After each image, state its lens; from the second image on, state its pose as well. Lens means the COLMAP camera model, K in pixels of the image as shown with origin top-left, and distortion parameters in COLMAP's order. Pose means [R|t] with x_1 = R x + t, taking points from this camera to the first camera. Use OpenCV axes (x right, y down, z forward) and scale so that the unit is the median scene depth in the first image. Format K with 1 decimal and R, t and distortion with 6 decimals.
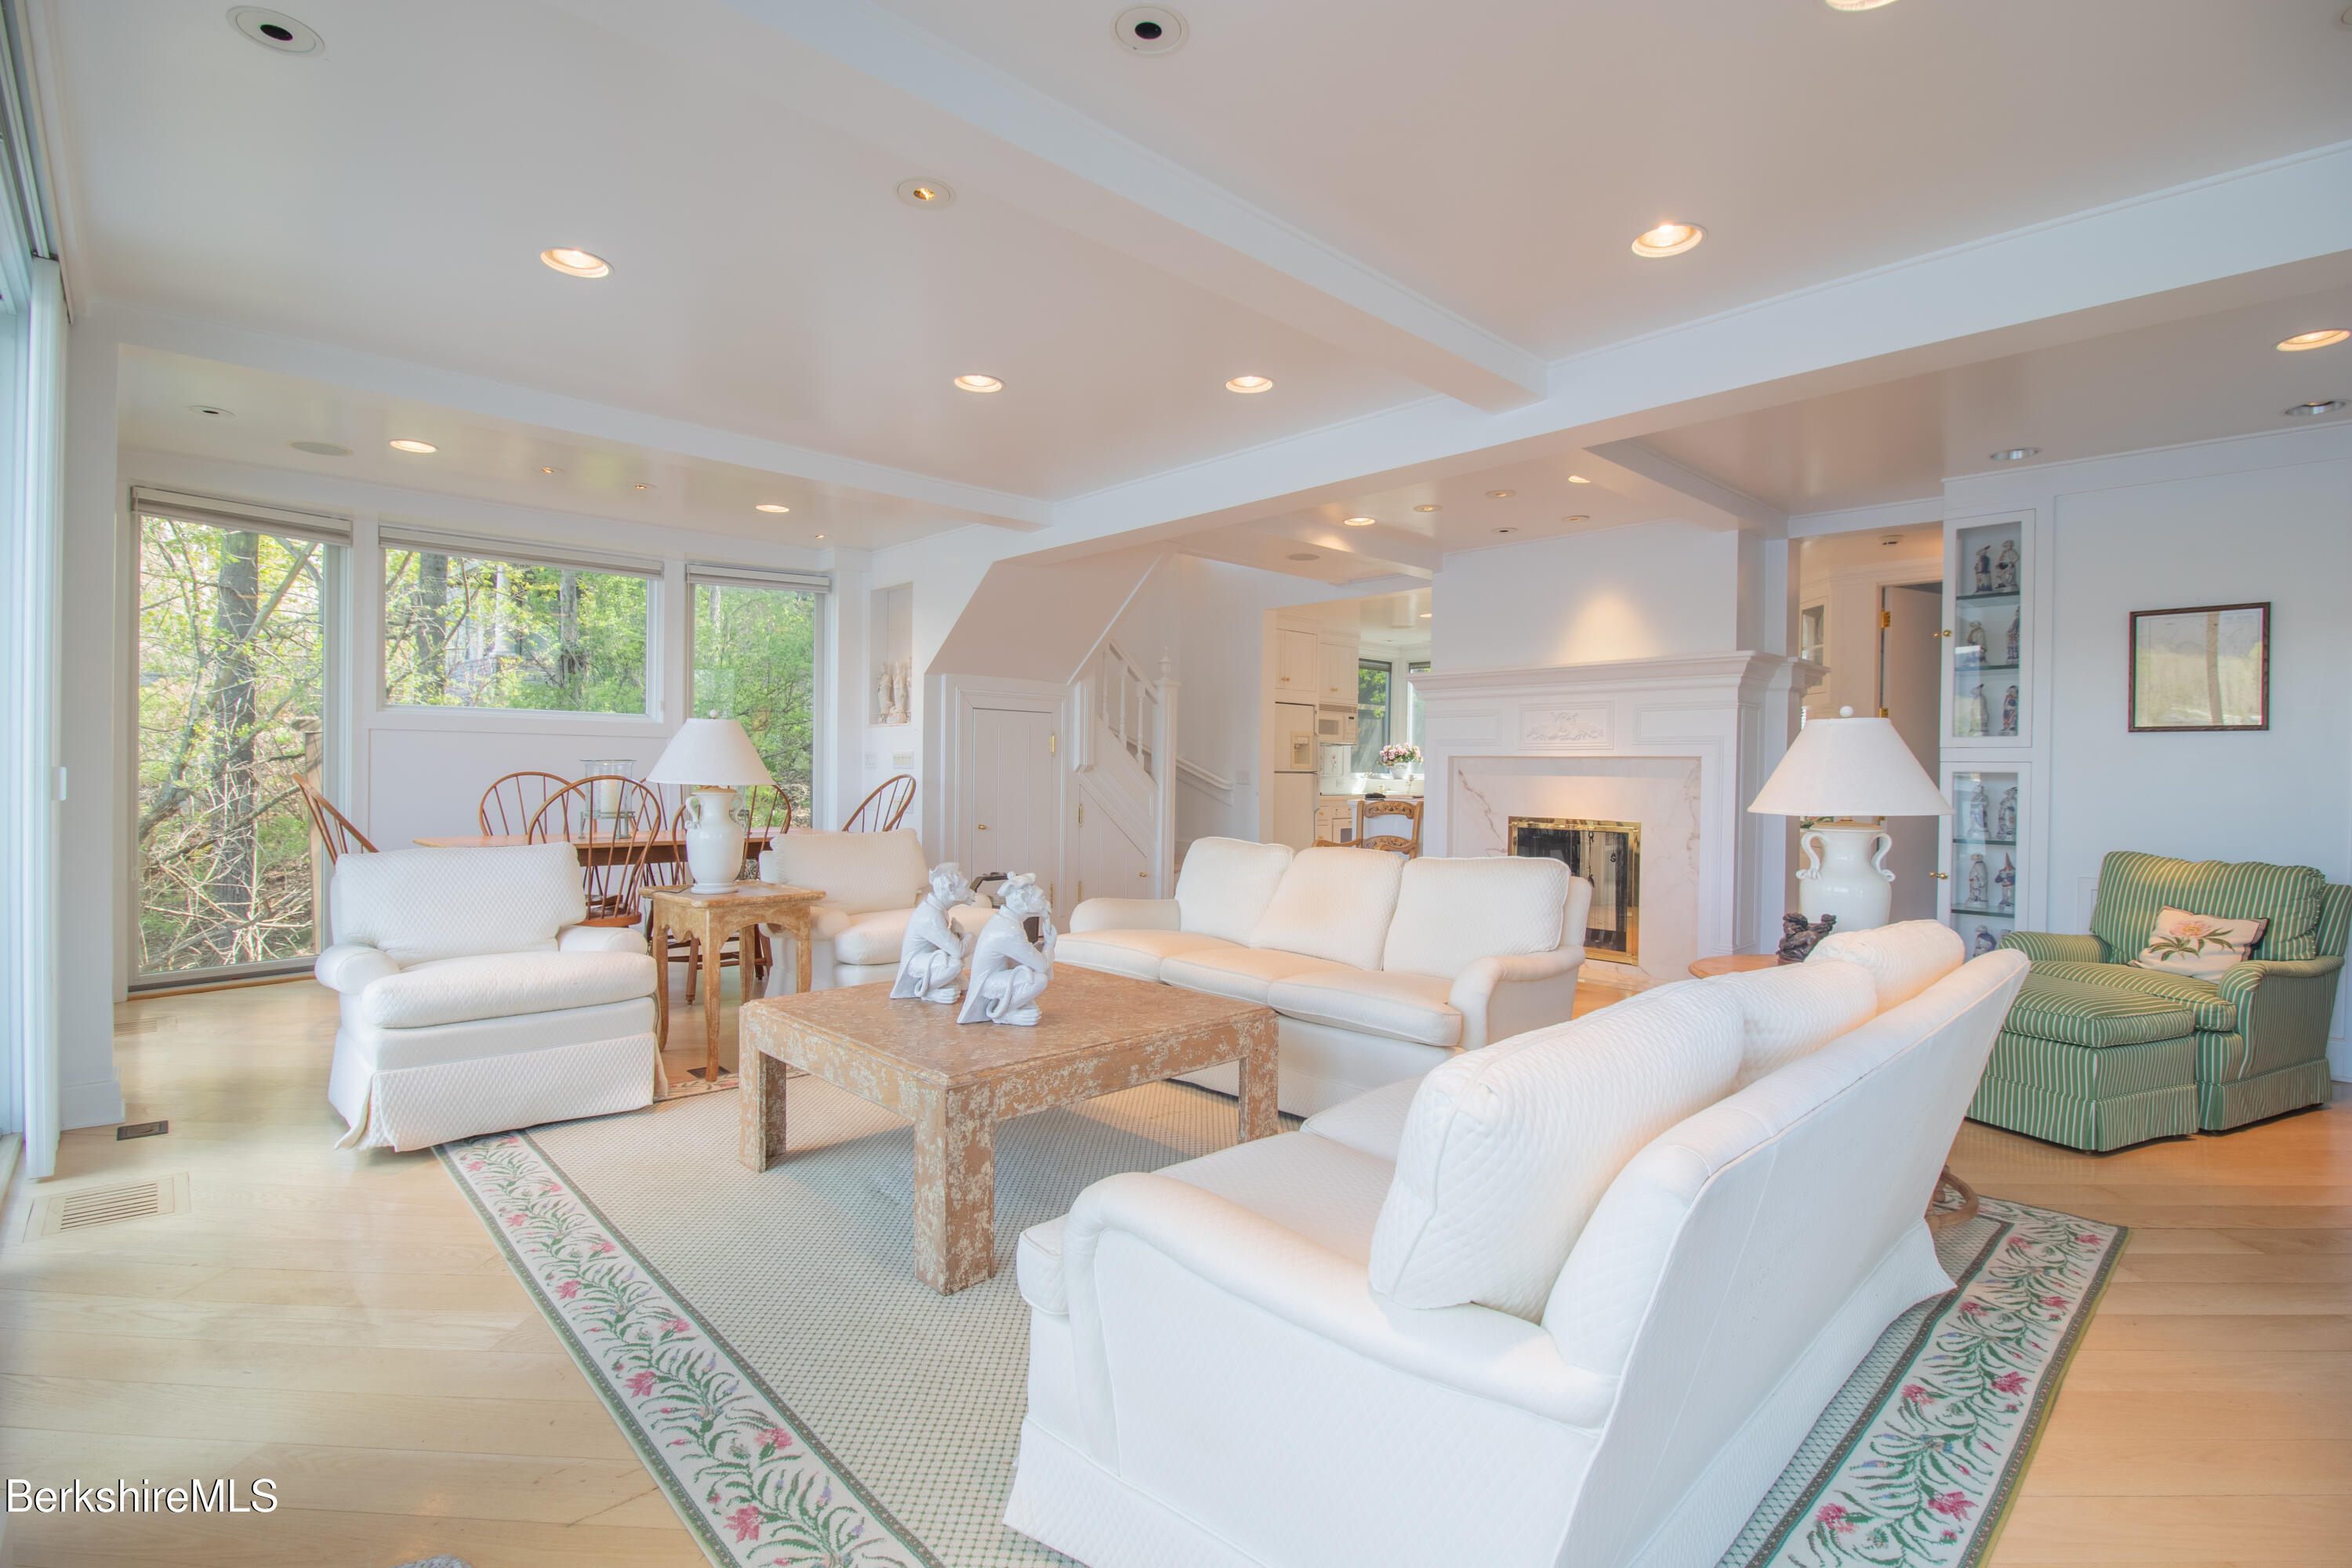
lens RADIAL K [[1044.0, 0, 1176.0], [0, 1044.0, 784.0], [0, 0, 1]] dist [-0.000073, -0.011493]
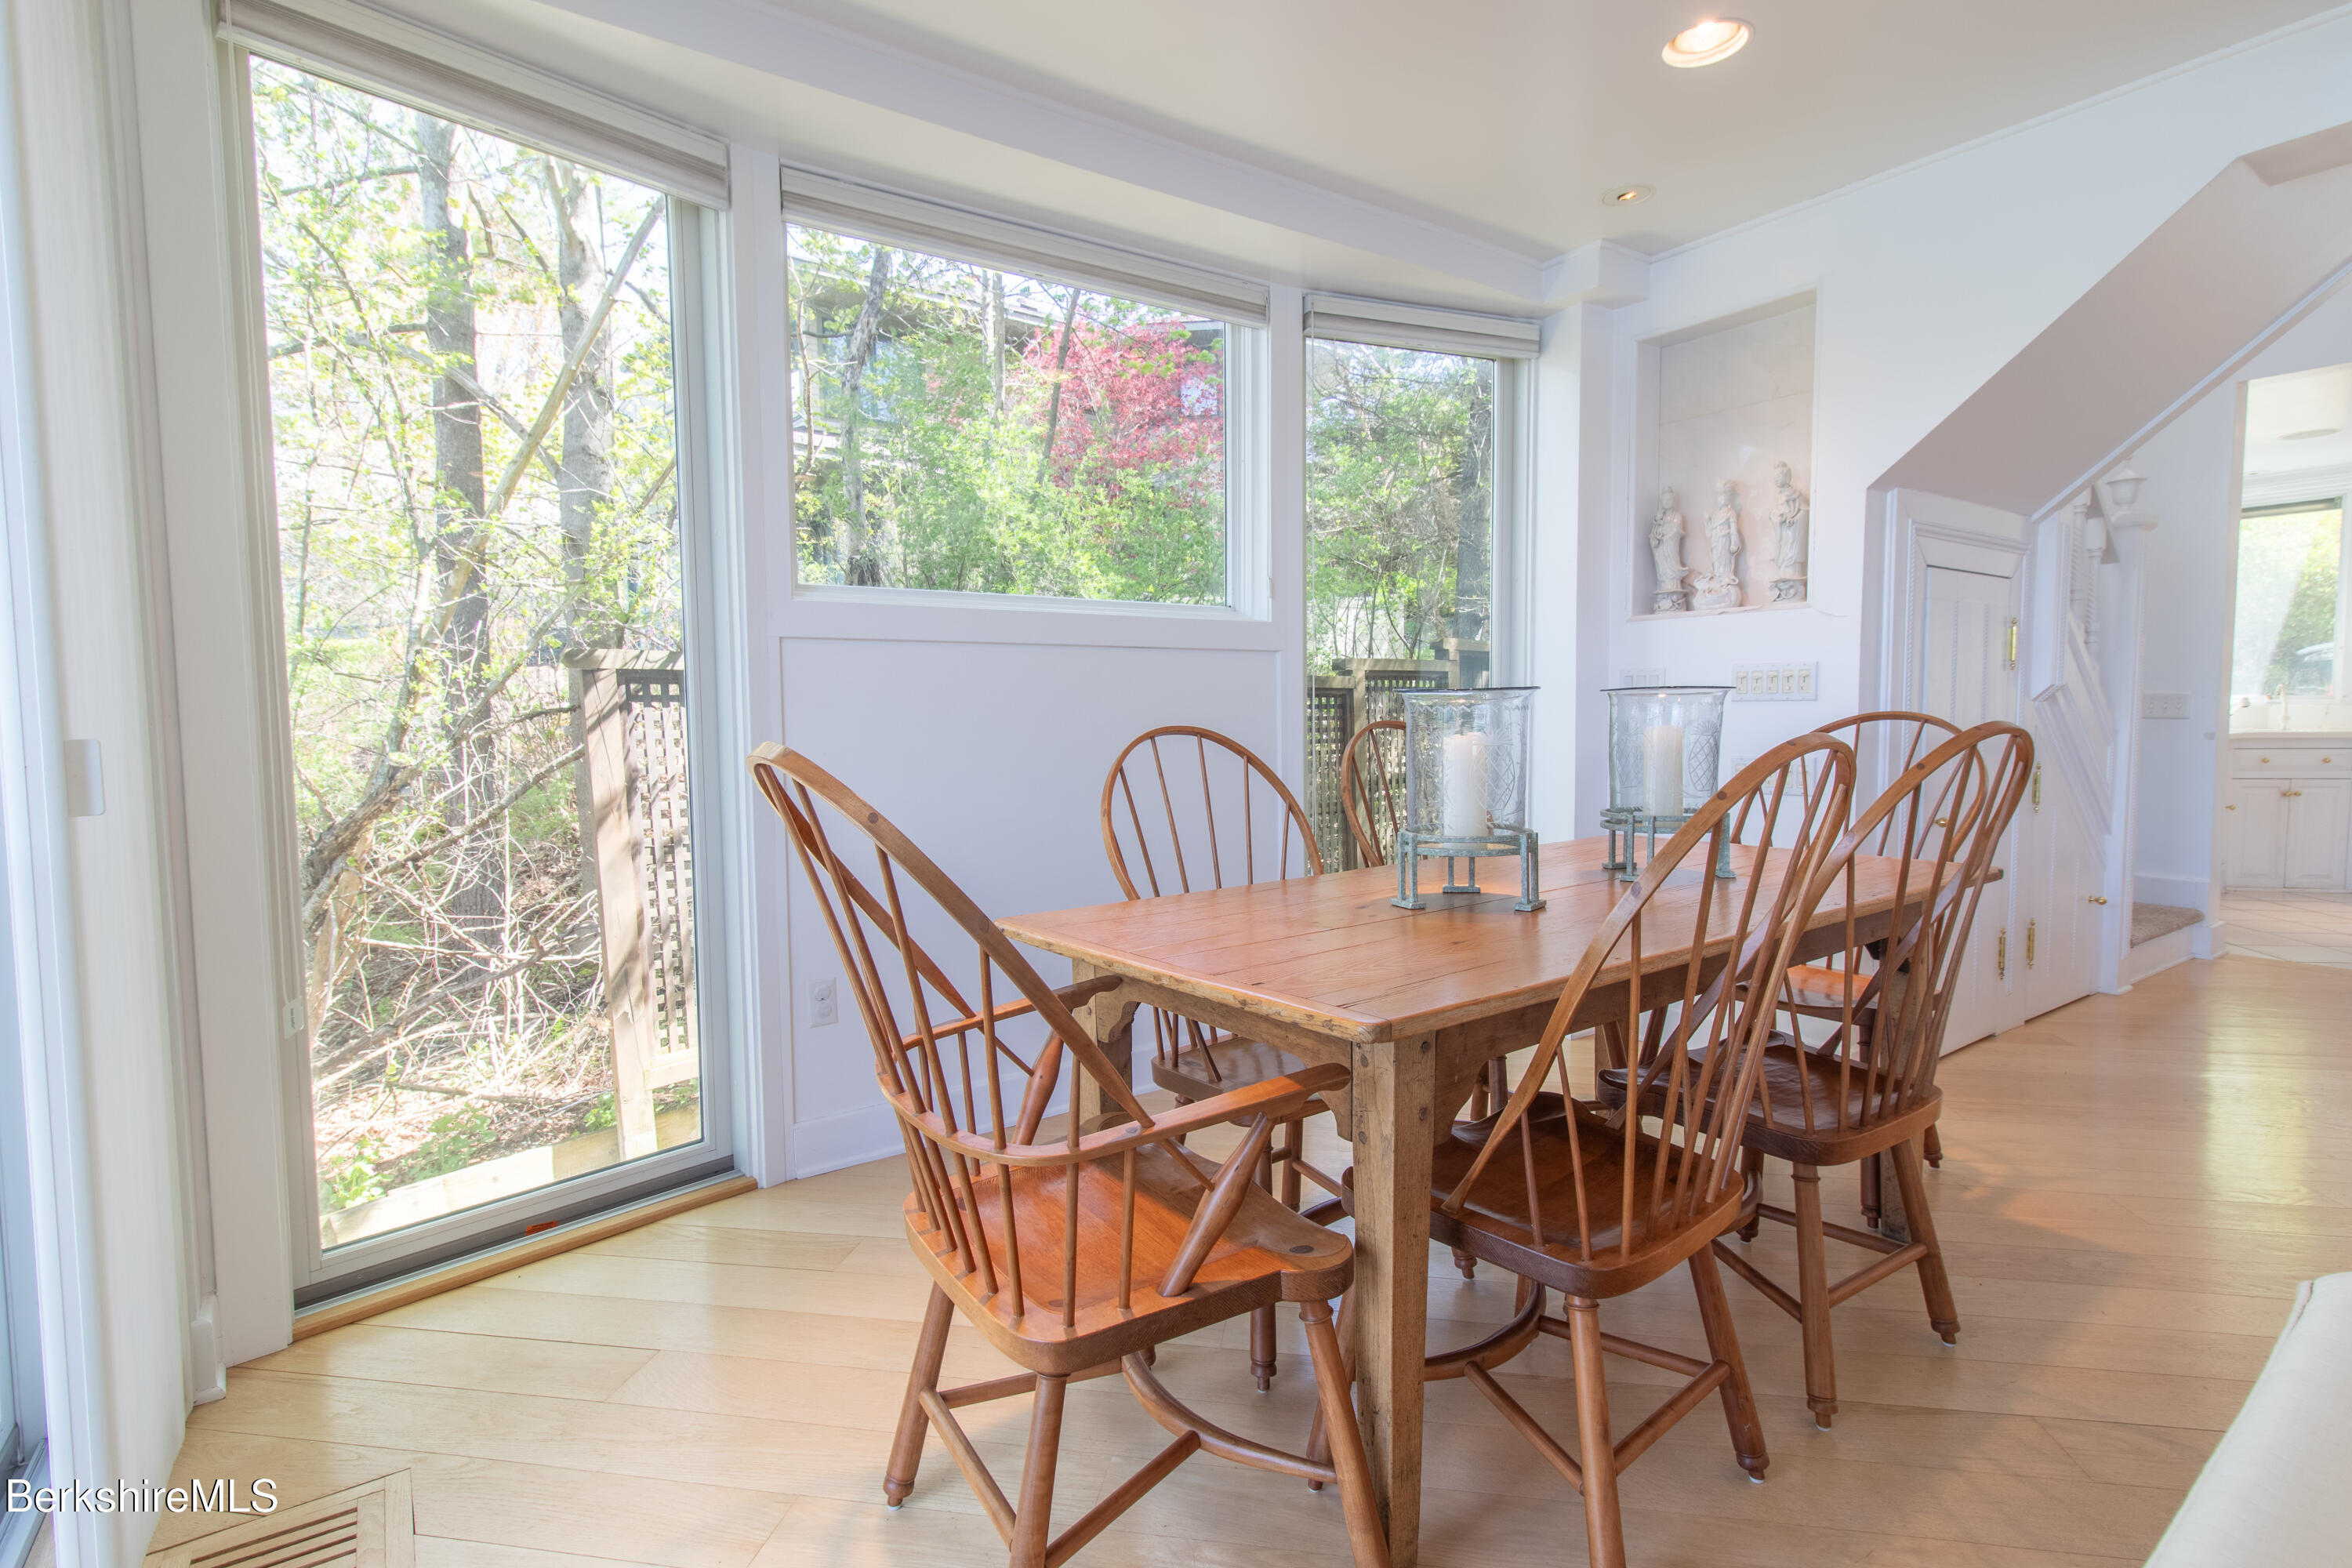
lens RADIAL K [[1093.8, 0, 1176.0], [0, 1093.8, 784.0], [0, 0, 1]] dist [0.002342, -0.013933]
pose [[0.988044, -0.011334, -0.153754, -0.435207], [0.019826, 0.998354, 0.053811, -0.010571], [0.152892, -0.056216, 0.986643, 0.457396]]
